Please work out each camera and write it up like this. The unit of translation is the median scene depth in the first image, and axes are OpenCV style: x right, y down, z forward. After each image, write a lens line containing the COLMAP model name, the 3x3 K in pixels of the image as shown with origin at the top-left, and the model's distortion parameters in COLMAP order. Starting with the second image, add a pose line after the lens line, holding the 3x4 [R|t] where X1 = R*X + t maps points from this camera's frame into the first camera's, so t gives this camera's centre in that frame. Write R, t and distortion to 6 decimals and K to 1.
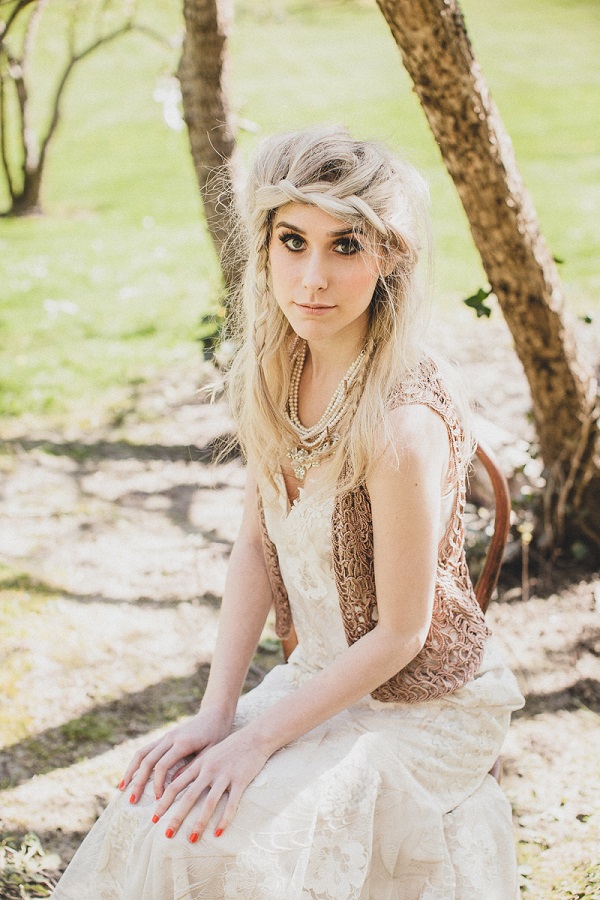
lens RADIAL K [[1295.0, 0, 300.0], [0, 1295.0, 450.0], [0, 0, 1]] dist [0.010551, -0.067097]
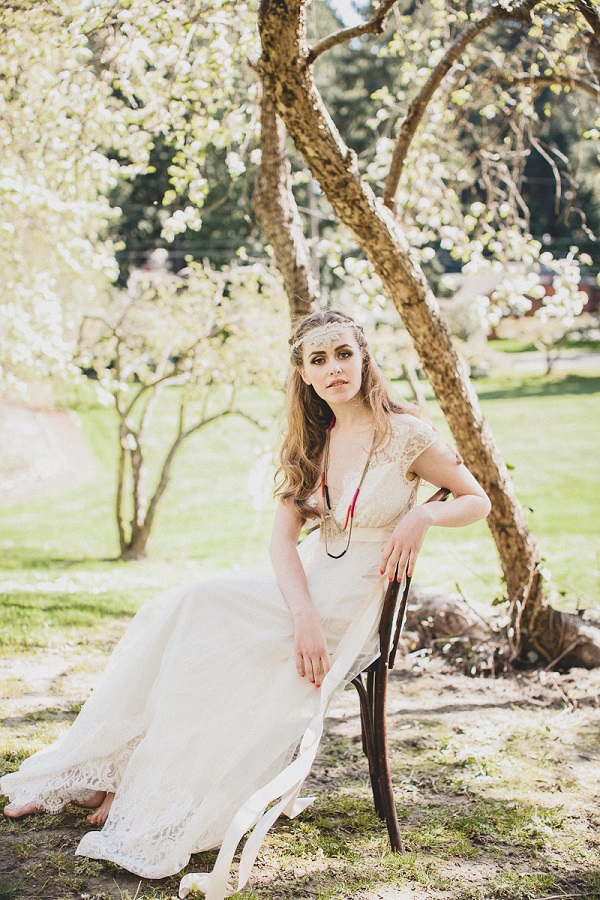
lens RADIAL K [[1295.0, 0, 300.0], [0, 1295.0, 450.0], [0, 0, 1]] dist [0.010551, -0.067097]
pose [[0.998160, 0.020658, -0.057009, 0.021238], [-0.037163, 0.951318, -0.305963, 0.405980], [0.047914, 0.307519, 0.950335, -0.723742]]
